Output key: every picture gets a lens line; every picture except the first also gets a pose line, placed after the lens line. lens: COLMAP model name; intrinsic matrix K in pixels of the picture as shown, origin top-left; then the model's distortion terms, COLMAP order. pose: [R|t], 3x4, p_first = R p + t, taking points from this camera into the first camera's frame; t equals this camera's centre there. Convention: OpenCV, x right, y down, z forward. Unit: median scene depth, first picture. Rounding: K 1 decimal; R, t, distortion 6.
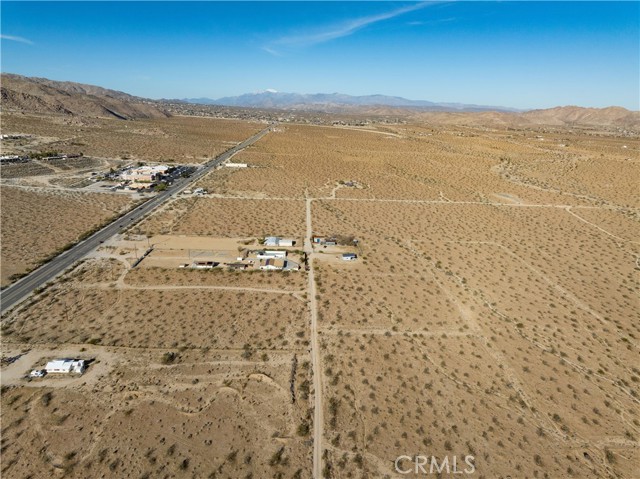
lens RADIAL K [[451.9, 0, 320.8], [0, 451.9, 243.8], [0, 0, 1]] dist [-0.049514, 0.016679]
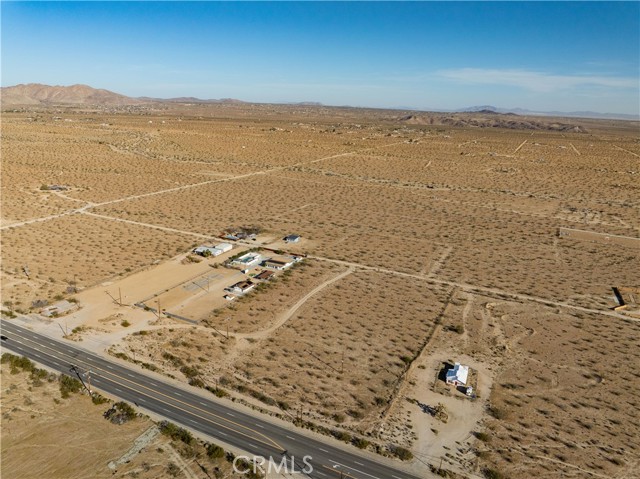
lens RADIAL K [[451.9, 0, 320.7], [0, 451.9, 241.8], [0, 0, 1]] dist [-0.049514, 0.016679]
pose [[0.464930, -0.273698, 0.841980, -0.919918], [0.237372, 0.954733, 0.179276, -0.159565], [-0.852933, 0.116511, 0.508852, 0.451933]]
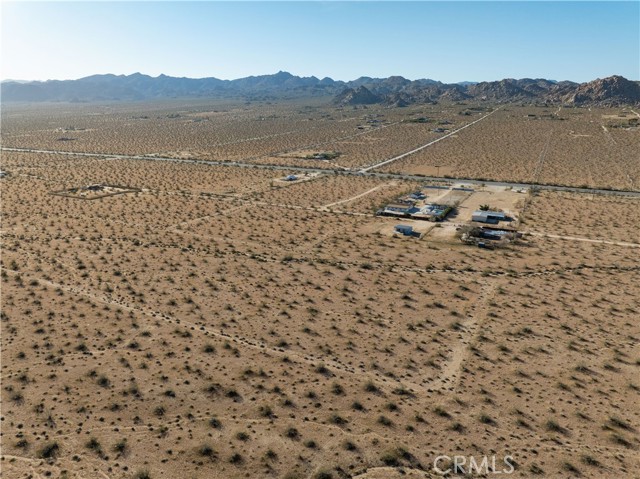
lens RADIAL K [[451.9, 0, 321.2], [0, 451.9, 241.6], [0, 0, 1]] dist [-0.049514, 0.016679]
pose [[-0.490741, 0.209768, -0.845678, 0.825083], [-0.273504, 0.884443, 0.378096, -0.211878], [0.827266, 0.416844, -0.376660, 1.323260]]
